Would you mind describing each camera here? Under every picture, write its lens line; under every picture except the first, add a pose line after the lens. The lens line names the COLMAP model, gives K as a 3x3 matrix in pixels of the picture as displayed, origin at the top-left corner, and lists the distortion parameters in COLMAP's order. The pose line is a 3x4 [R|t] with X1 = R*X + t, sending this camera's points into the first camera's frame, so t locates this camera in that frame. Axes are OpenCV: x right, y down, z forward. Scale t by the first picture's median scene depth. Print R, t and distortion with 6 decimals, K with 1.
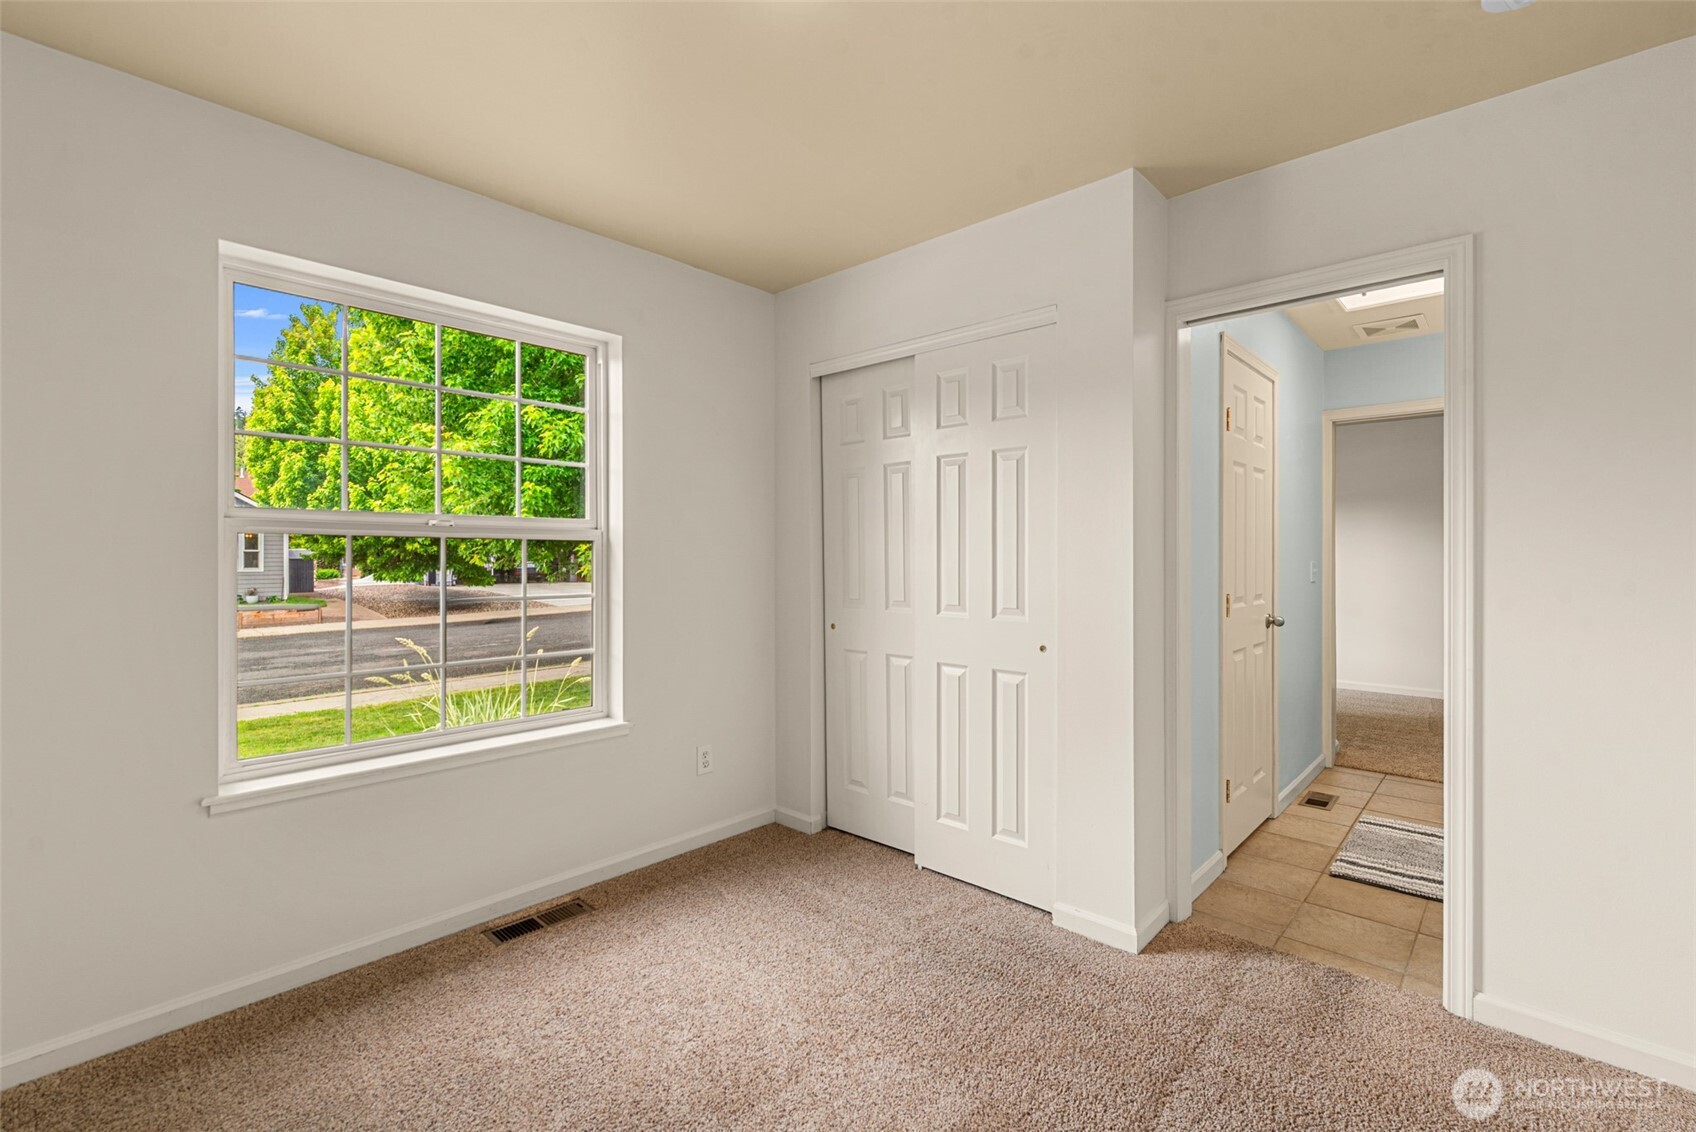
lens RADIAL K [[741.7, 0, 862.1], [0, 741.7, 551.2], [0, 0, 1]] dist [0.004105, -0.001627]
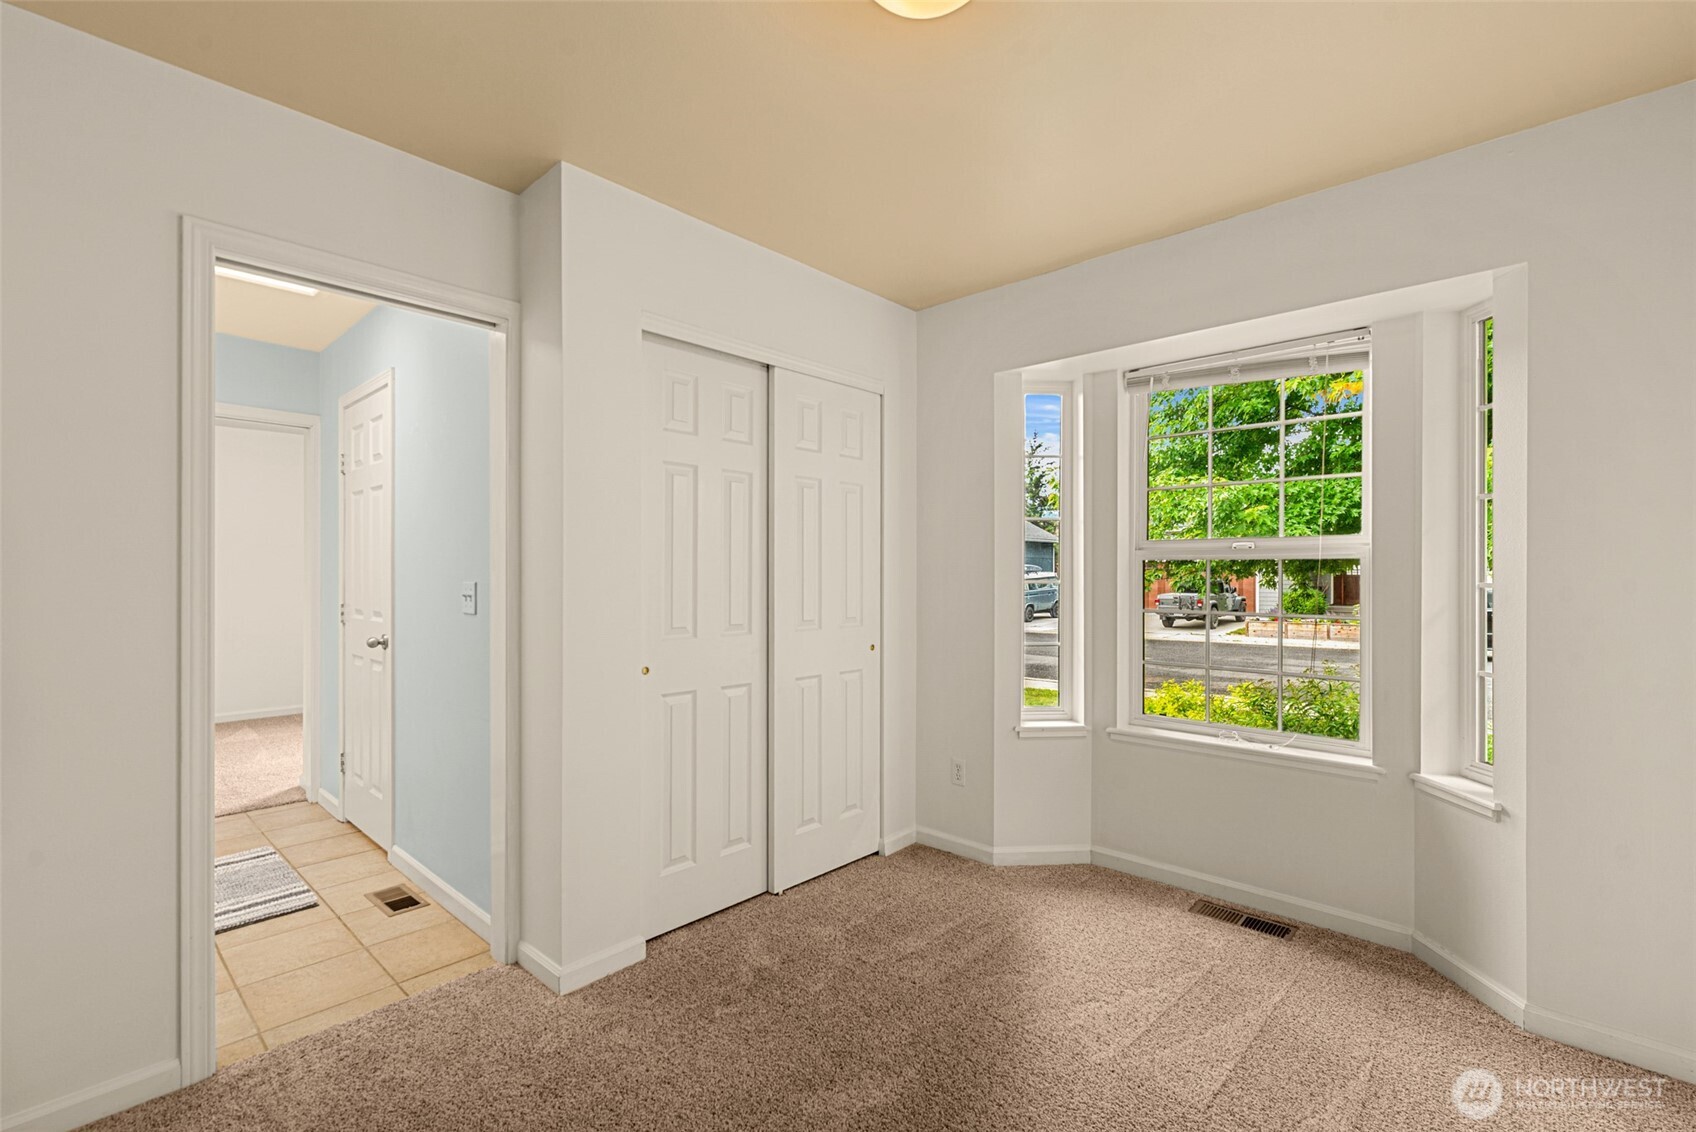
lens RADIAL K [[741.7, 0, 862.2], [0, 741.7, 571.8], [0, 0, 1]] dist [0.004105, -0.001627]
pose [[0.012905, 0.004548, -0.999906, 1.420737], [-0.007411, 0.999963, 0.004453, -0.004897], [0.999889, 0.007353, 0.012938, 1.509192]]
